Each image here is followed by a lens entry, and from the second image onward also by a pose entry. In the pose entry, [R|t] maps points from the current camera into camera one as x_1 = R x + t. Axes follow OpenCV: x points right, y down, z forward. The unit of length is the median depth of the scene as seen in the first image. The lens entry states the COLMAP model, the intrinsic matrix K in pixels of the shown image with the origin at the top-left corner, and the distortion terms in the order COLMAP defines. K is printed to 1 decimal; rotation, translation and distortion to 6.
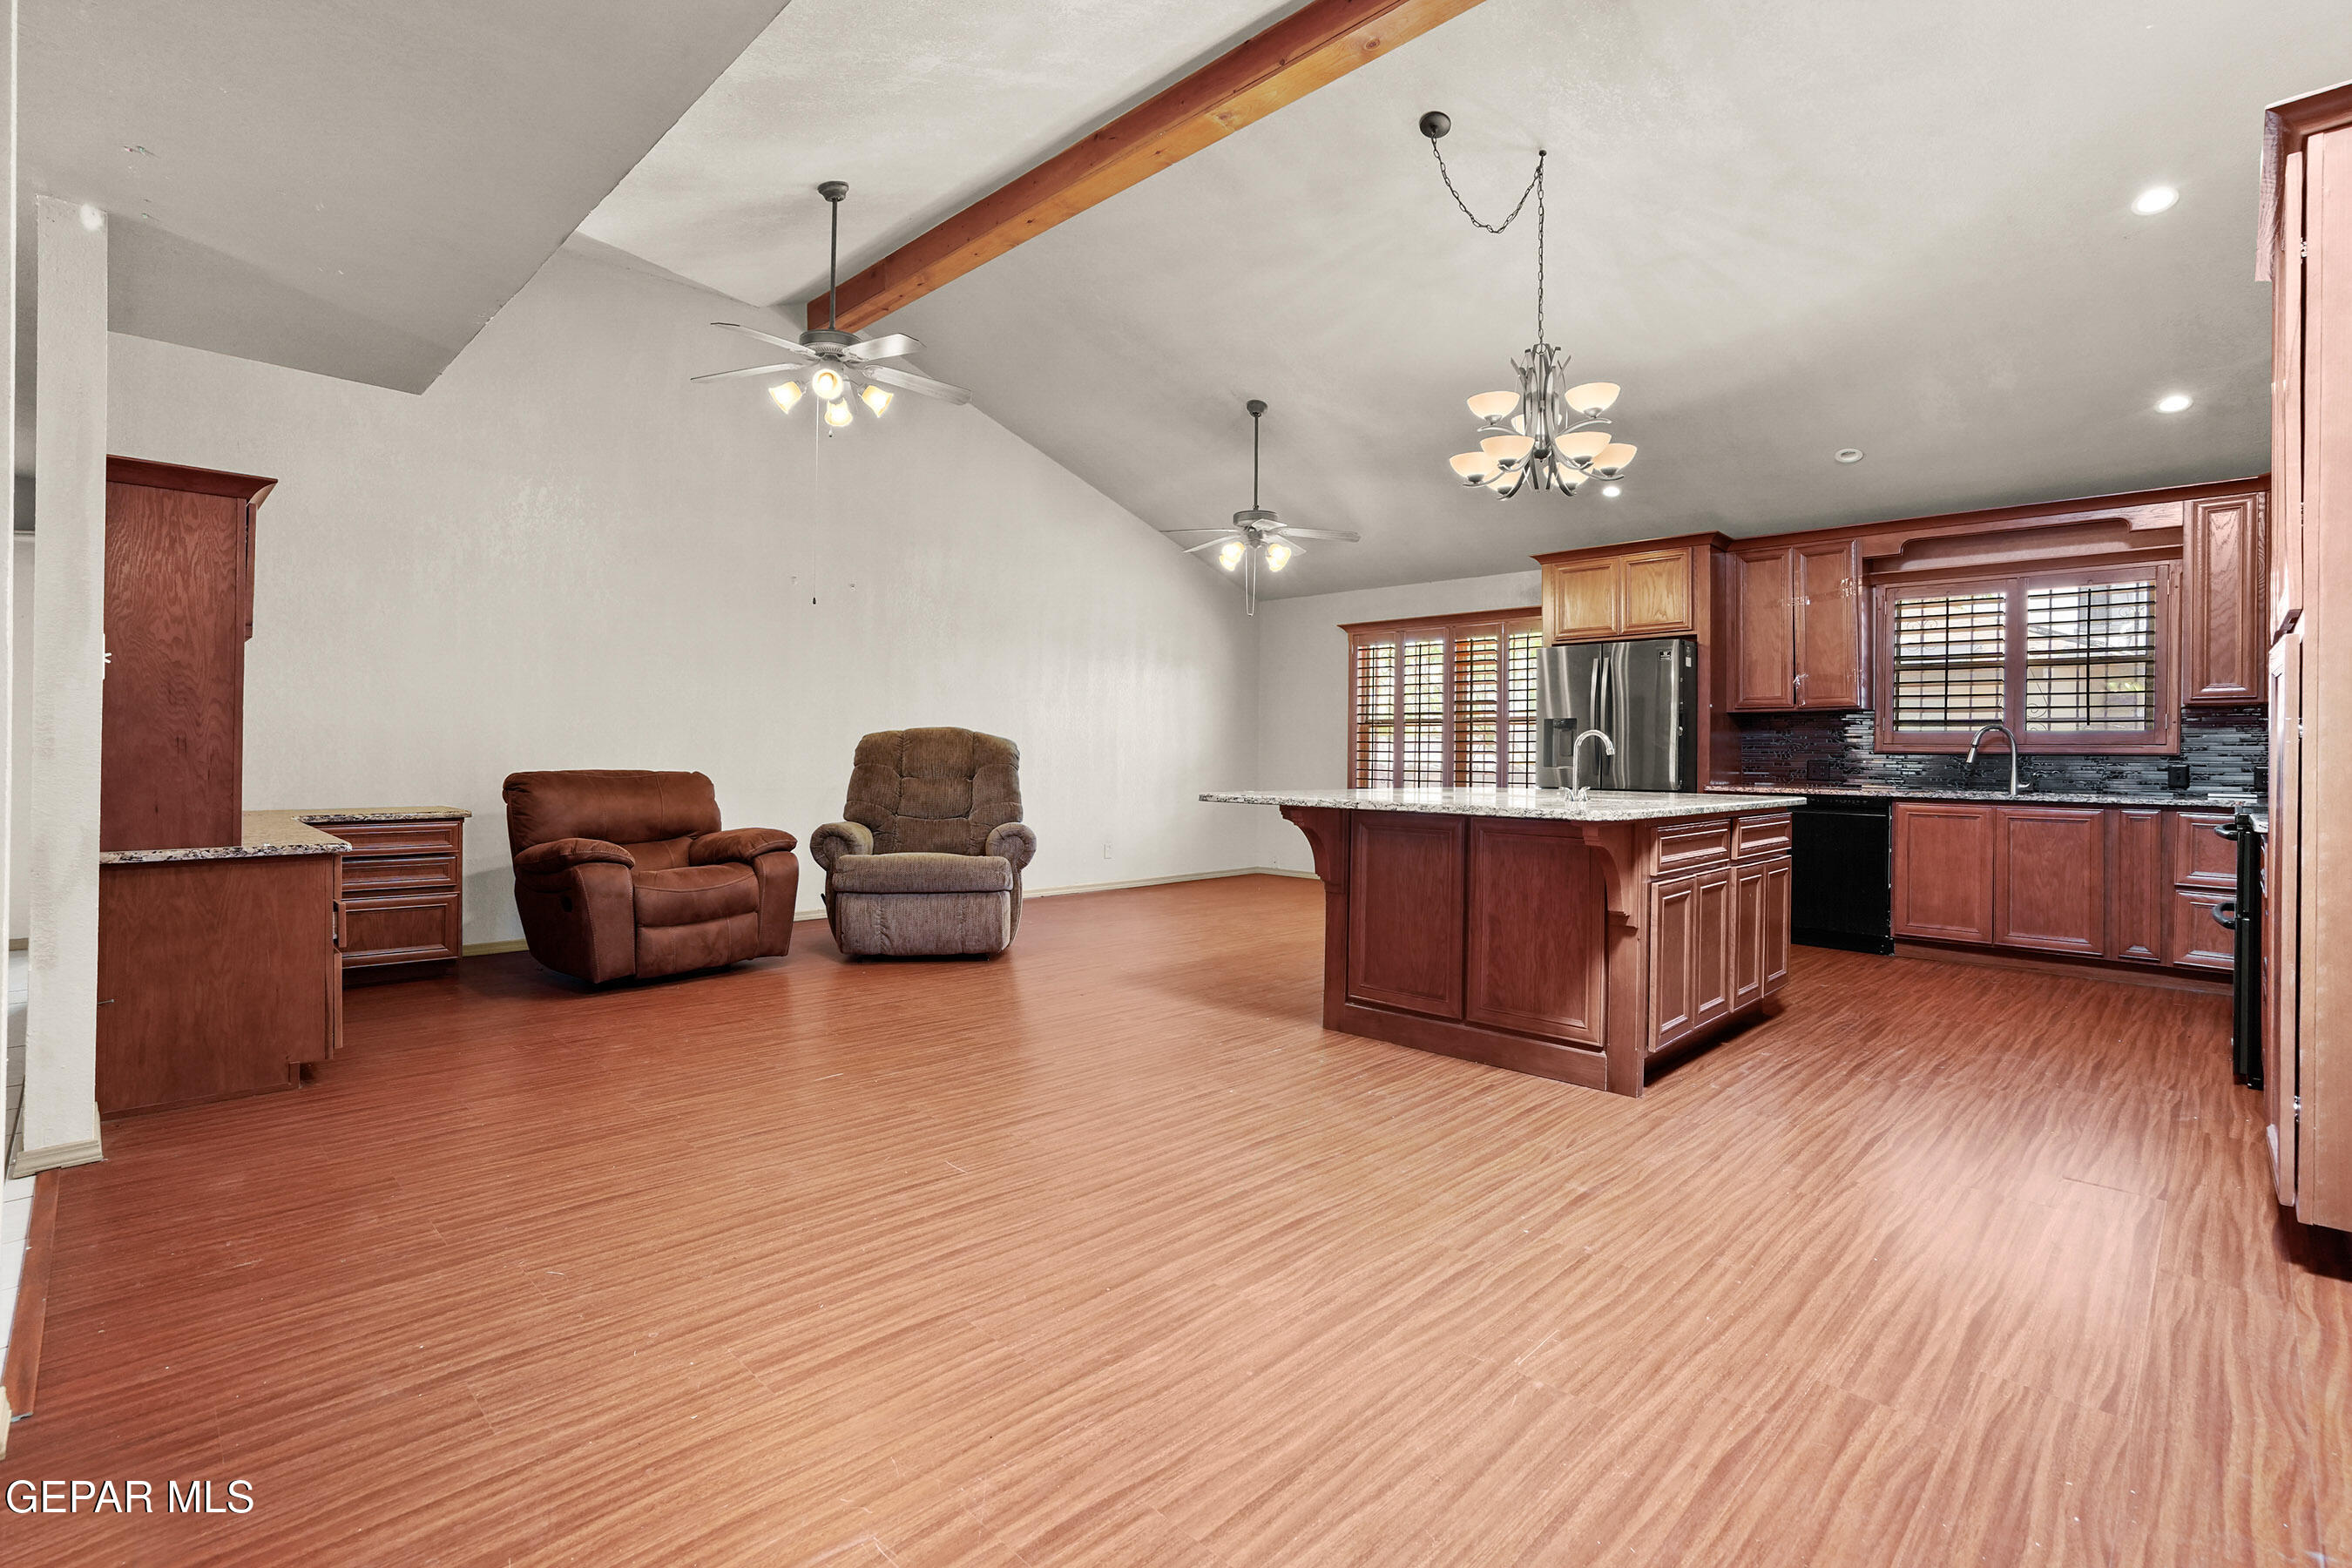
lens RADIAL K [[1071.7, 0, 1169.0], [0, 1071.7, 758.2], [0, 0, 1]] dist [-0.019715, 0.009134]
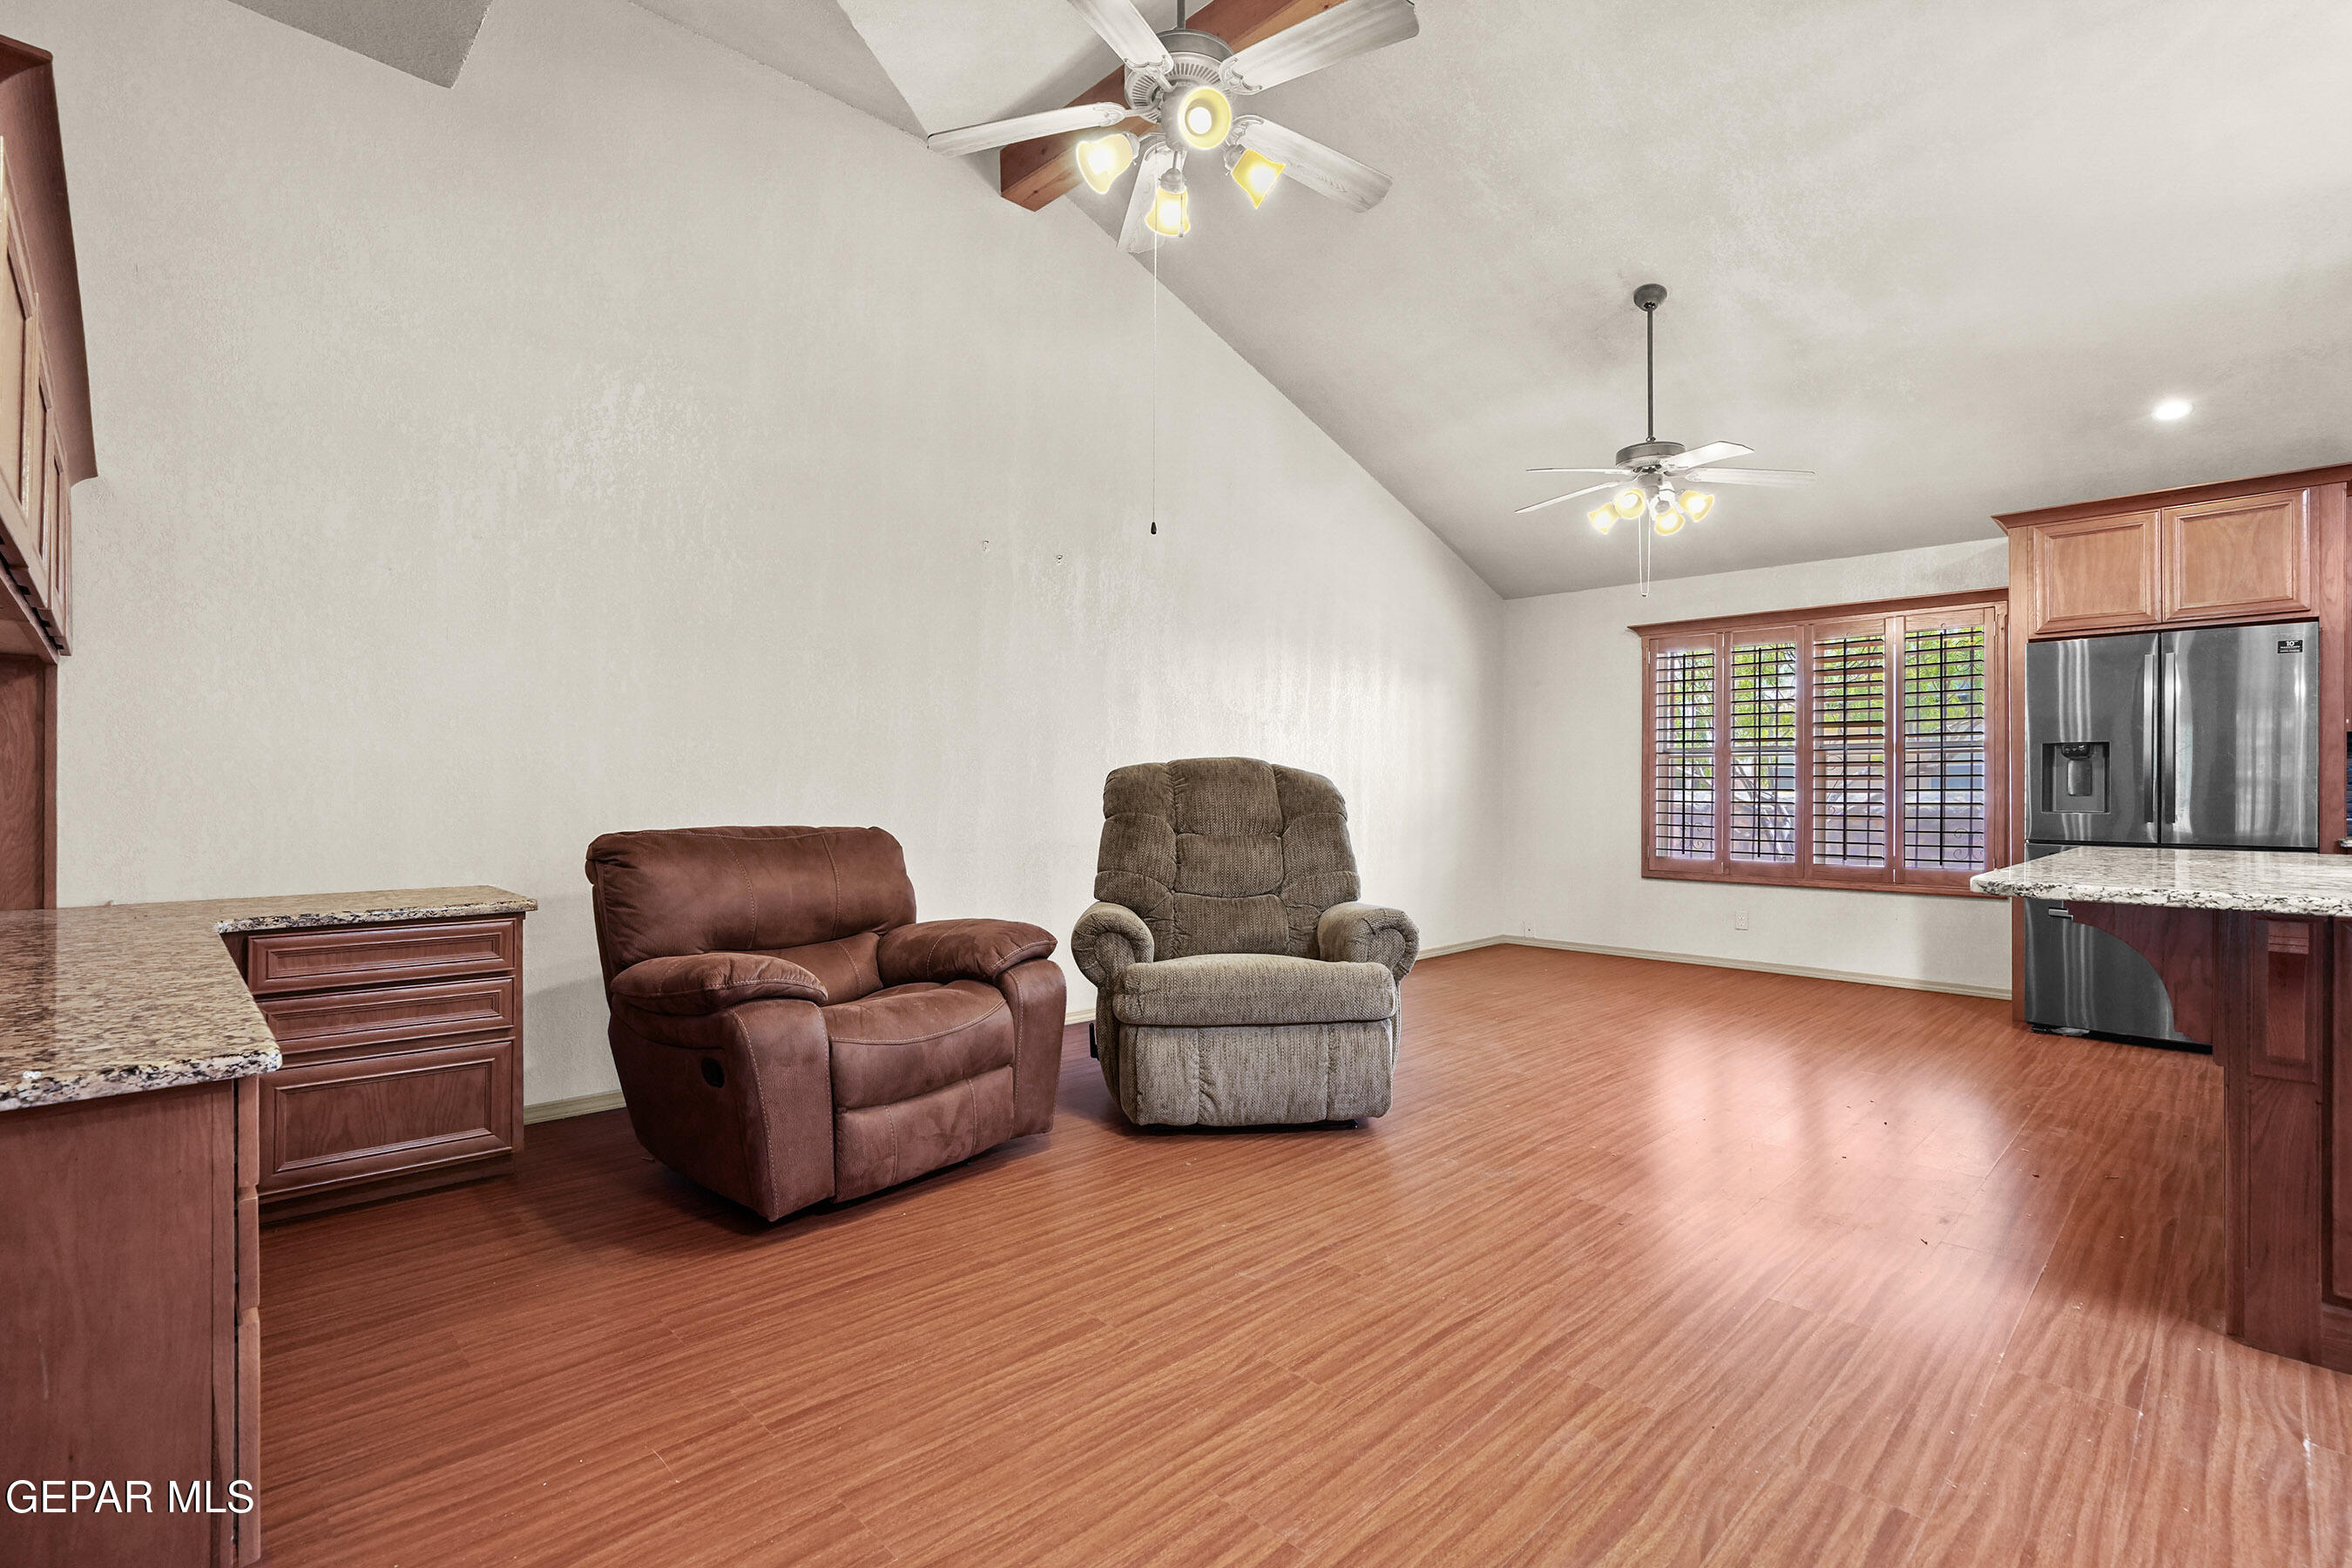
lens RADIAL K [[1071.7, 0, 1184.1], [0, 1071.7, 792.4], [0, 0, 1]] dist [-0.019715, 0.009134]
pose [[0.999972, -0.004094, -0.006301, -0.273321], [0.004084, 0.999991, -0.001514, -0.007377], [0.006307, 0.001488, 0.999979, 0.384778]]
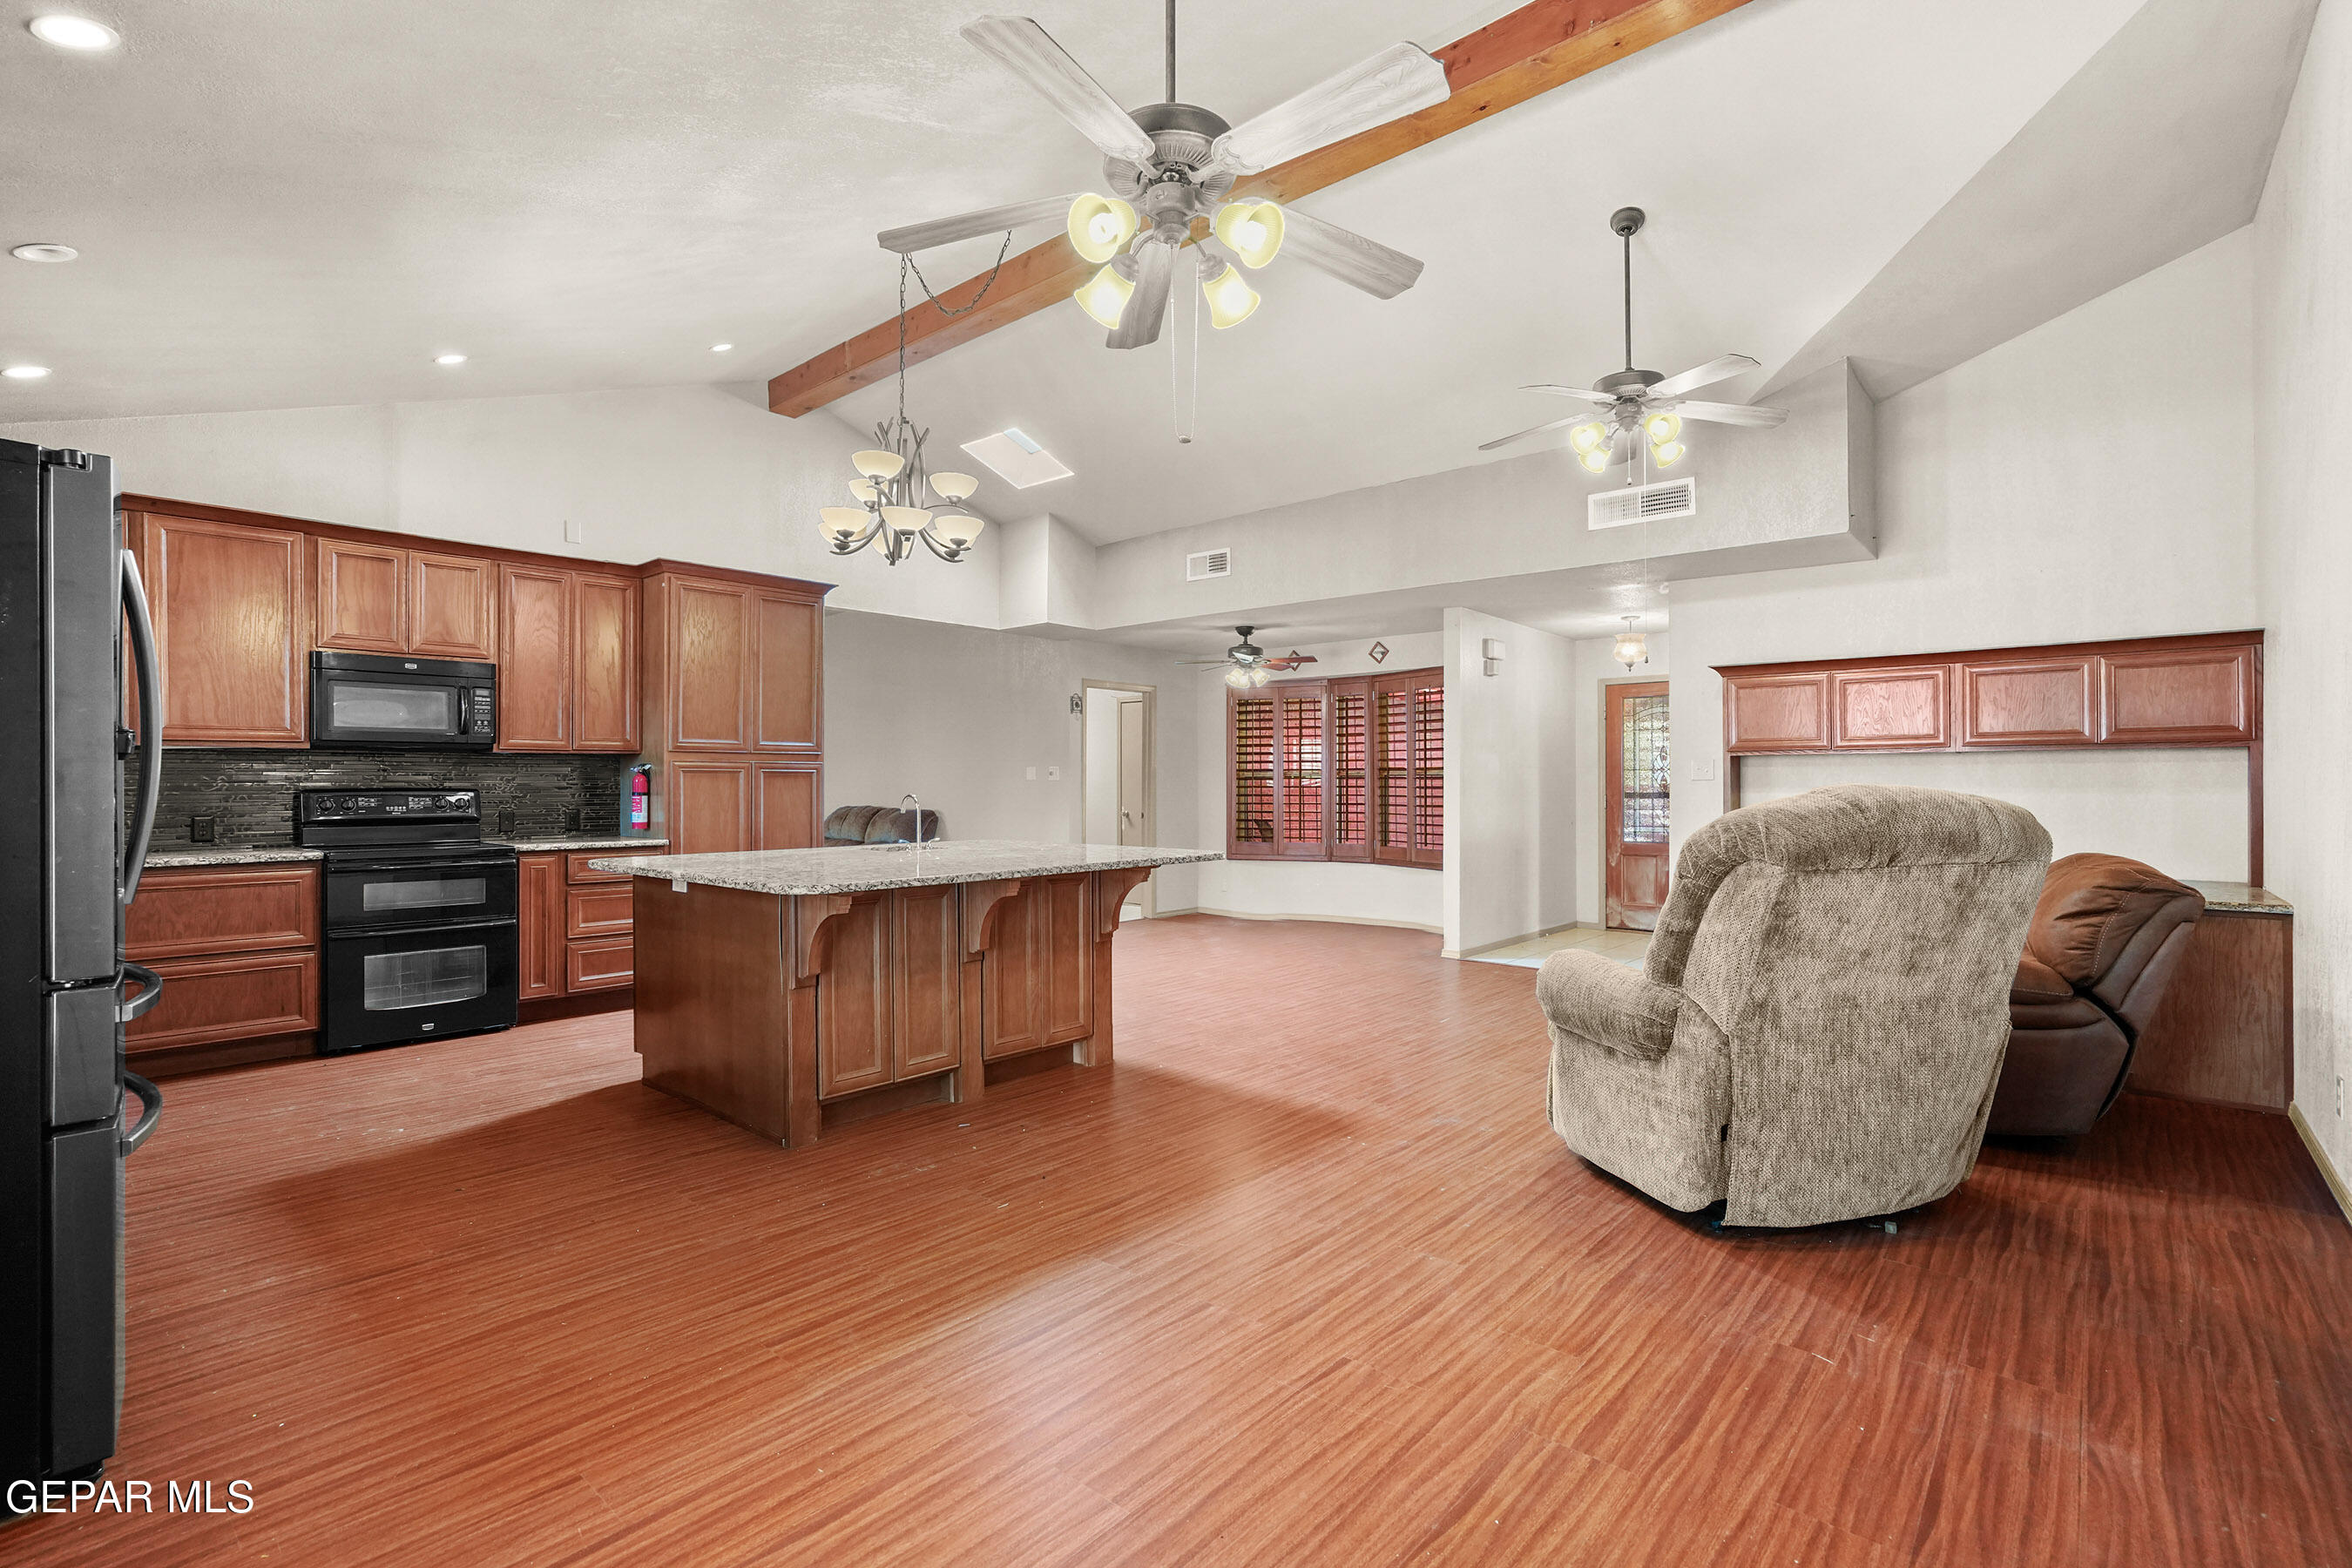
lens RADIAL K [[1071.7, 0, 1185.9], [0, 1071.7, 785.8], [0, 0, 1]] dist [-0.019715, 0.009134]
pose [[-0.997309, -0.003805, -0.073221, 0.099373], [-0.003918, 0.999991, 0.001400, -0.029728], [0.073215, 0.001683, -0.997315, 1.598555]]
